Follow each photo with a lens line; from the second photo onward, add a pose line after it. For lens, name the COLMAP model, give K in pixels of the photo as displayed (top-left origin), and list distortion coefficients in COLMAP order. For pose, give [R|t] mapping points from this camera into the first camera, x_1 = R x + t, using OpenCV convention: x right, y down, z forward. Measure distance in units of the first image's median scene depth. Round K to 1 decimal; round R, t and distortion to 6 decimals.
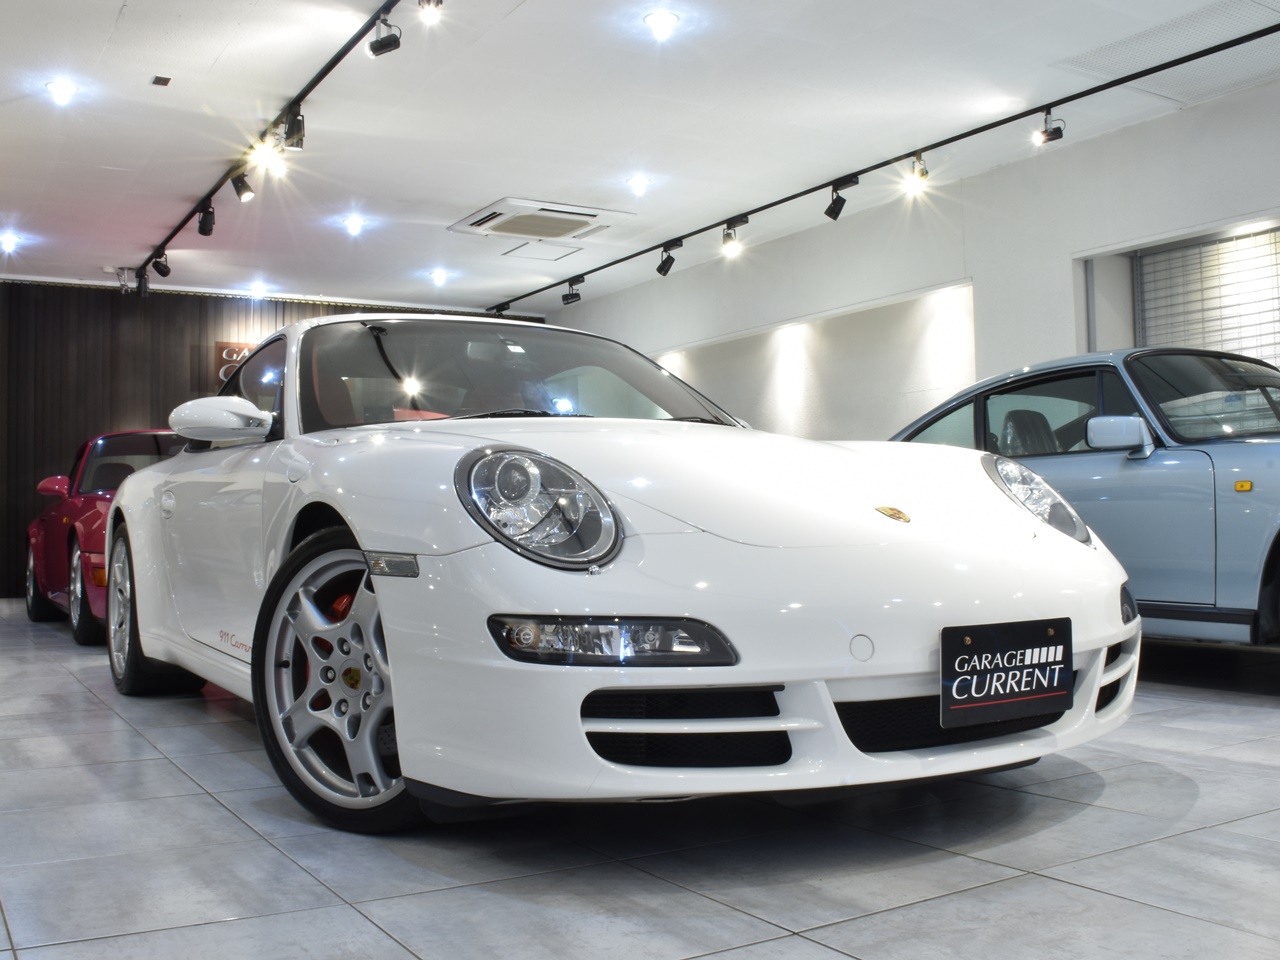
lens RADIAL K [[1251.7, 0, 640.5], [0, 1251.7, 487.5], [0, 0, 1]] dist [-0.023811, 0.000000]
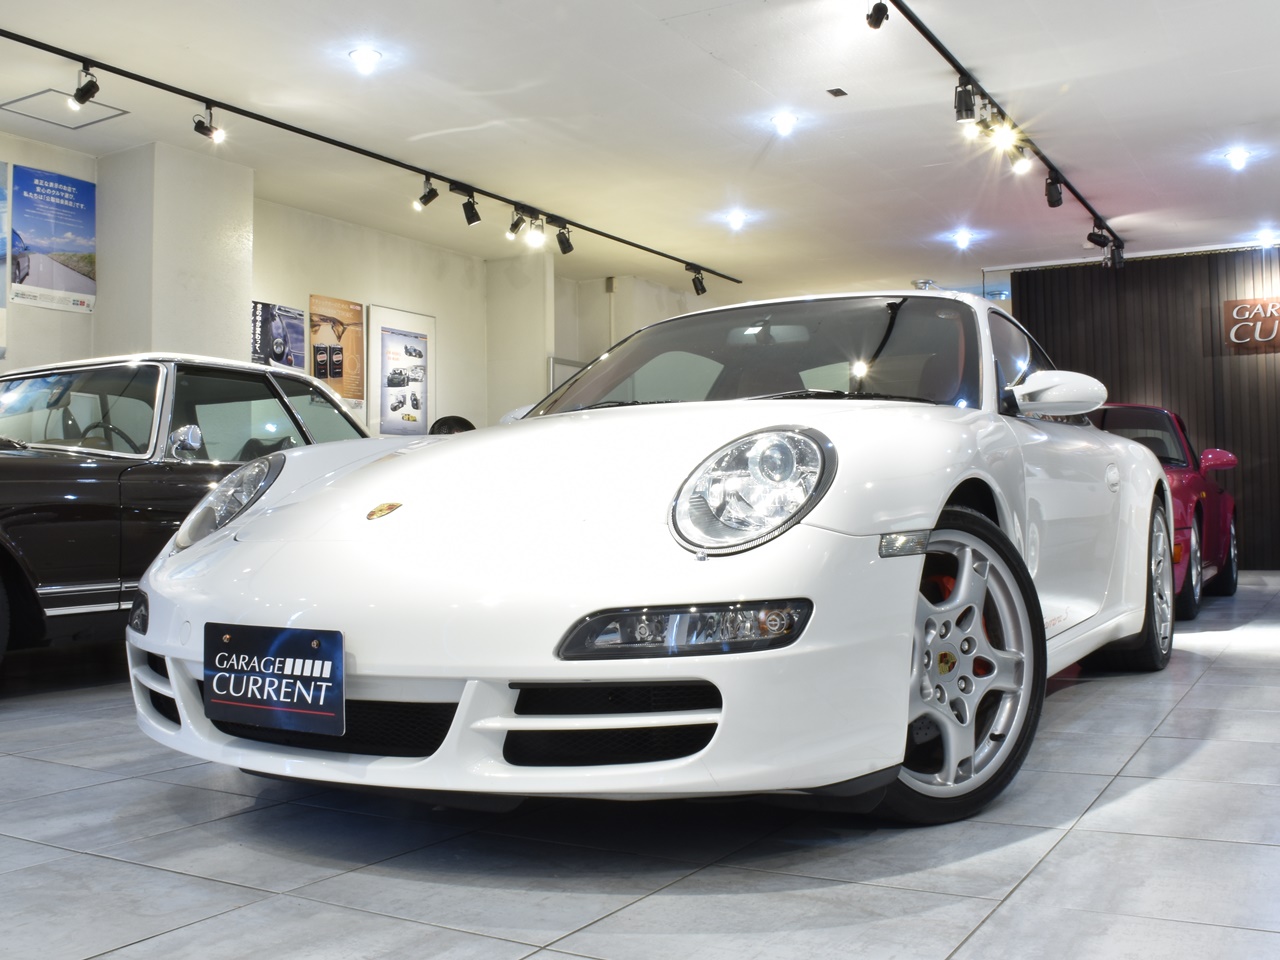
lens RADIAL K [[1251.7, 0, 639.1], [0, 1251.7, 476.8], [0, 0, 1]] dist [-0.023811, 0.000000]
pose [[0.477780, 0.001134, -0.878479, 1.265707], [0.017013, 0.999800, 0.010543, -0.012494], [0.878315, -0.019983, 0.477665, 0.787651]]
